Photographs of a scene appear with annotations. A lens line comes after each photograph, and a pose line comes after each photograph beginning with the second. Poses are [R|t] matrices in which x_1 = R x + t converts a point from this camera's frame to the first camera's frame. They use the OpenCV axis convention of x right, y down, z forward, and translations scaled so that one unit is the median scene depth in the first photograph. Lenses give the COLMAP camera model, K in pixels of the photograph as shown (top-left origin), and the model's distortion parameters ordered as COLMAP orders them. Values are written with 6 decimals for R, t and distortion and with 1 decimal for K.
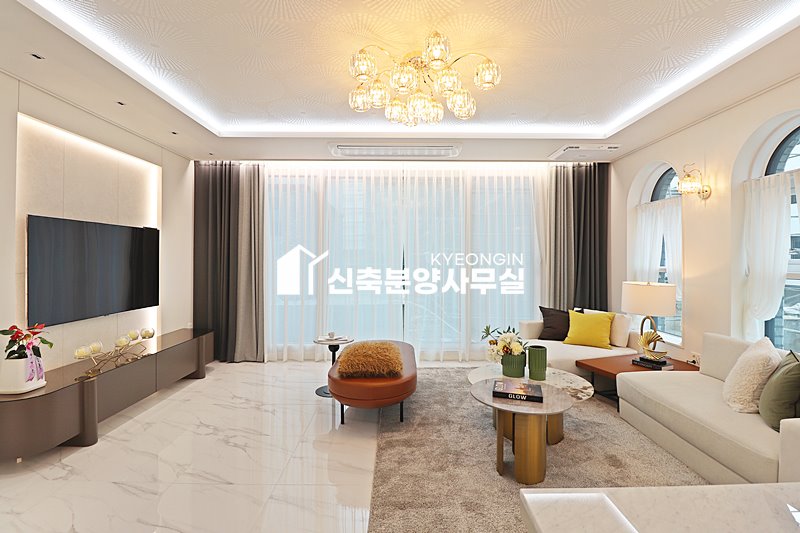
lens RADIAL K [[373.0, 0, 405.3], [0, 373.0, 259.3], [0, 0, 1]] dist [0.001106, -0.014590]
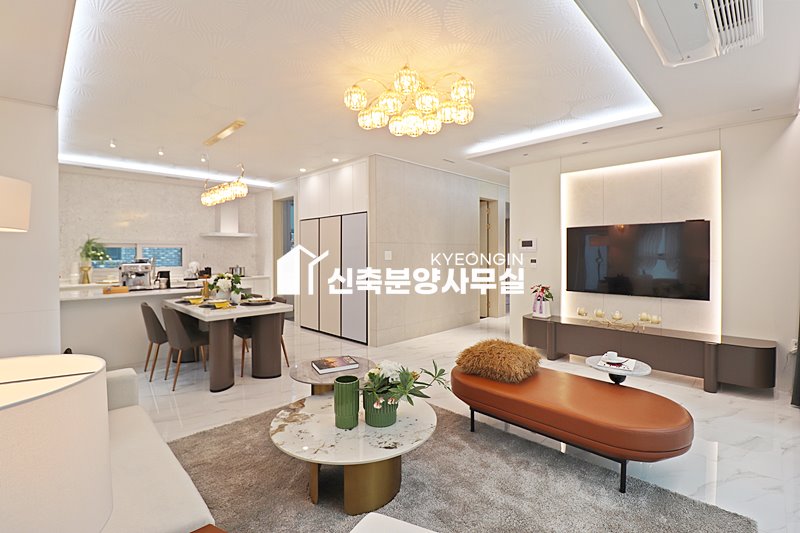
lens RADIAL K [[373.7, 0, 399.7], [0, 373.7, 255.7], [0, 0, 1]] dist [0.000107, -0.010589]
pose [[-0.717975, 0.005103, -0.696050, 0.521903], [0.003203, 0.999987, 0.004028, 0.004623], [0.696061, 0.000662, -0.717982, 1.068674]]
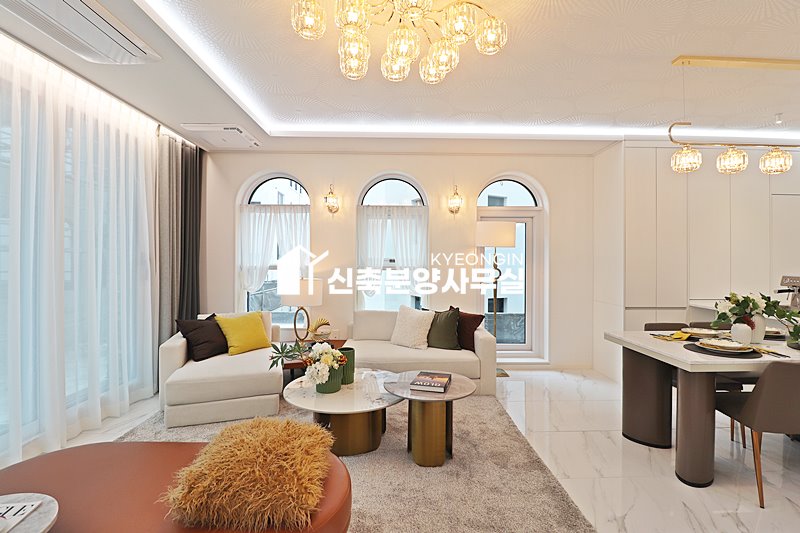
lens RADIAL K [[369.8, 0, 406.4], [0, 369.8, 257.6], [0, 0, 1]] dist [0.002166, -0.013754]
pose [[-0.012850, 0.001336, 0.999917, -0.409218], [-0.007067, 0.999974, -0.001427, 0.000160], [-0.999892, -0.007085, -0.012840, 0.587728]]
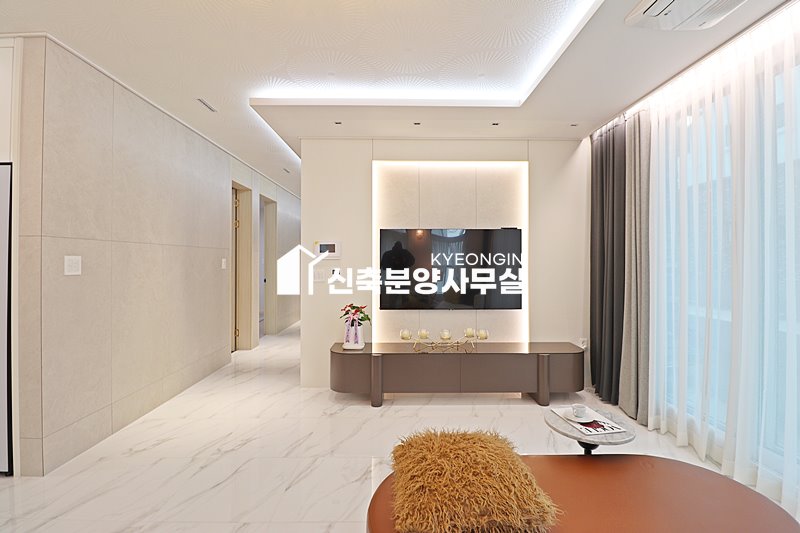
lens RADIAL K [[369.8, 0, 406.4], [0, 369.8, 257.6], [0, 0, 1]] dist [0.002166, -0.013754]
pose [[0.005078, -0.010629, -0.999931, 0.257391], [0.001741, 0.999942, -0.010620, 0.003274], [0.999986, -0.001687, 0.005097, 0.667332]]
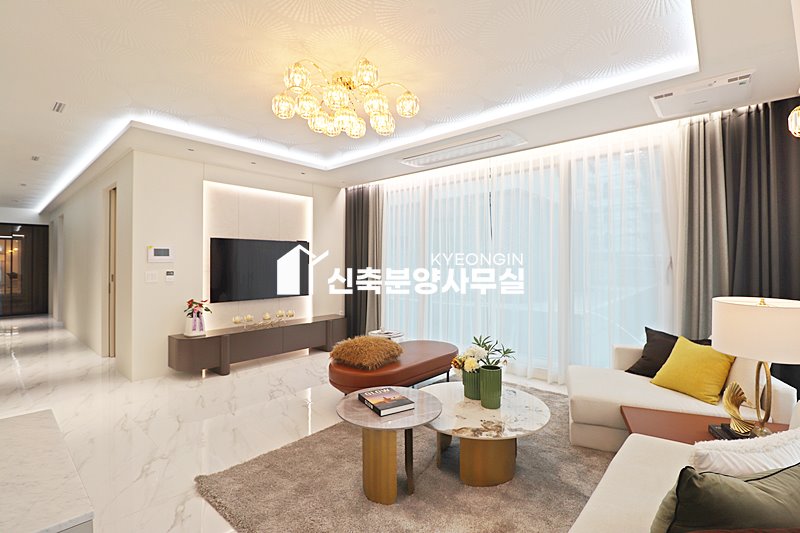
lens RADIAL K [[369.8, 0, 406.4], [0, 369.8, 257.6], [0, 0, 1]] dist [0.002166, -0.013754]
pose [[0.749168, -0.012479, -0.662263, 0.520049], [0.004462, 0.999895, -0.013794, 0.002021], [0.662365, 0.007379, 0.749145, 0.179124]]
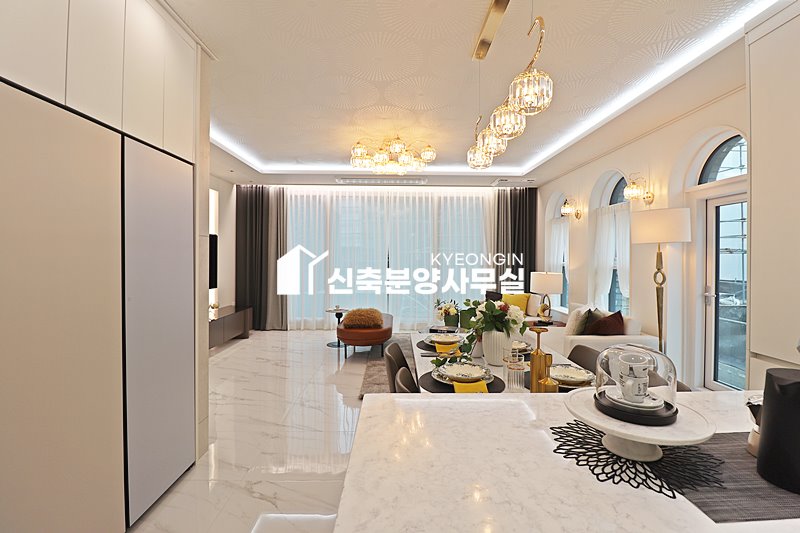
lens RADIAL K [[369.8, 0, 406.4], [0, 369.8, 257.6], [0, 0, 1]] dist [0.002166, -0.013754]
pose [[0.999890, 0.003364, 0.014444, 0.049261], [-0.003412, 0.999989, 0.003299, -0.000860], [-0.014433, -0.003348, 0.999890, -0.422643]]
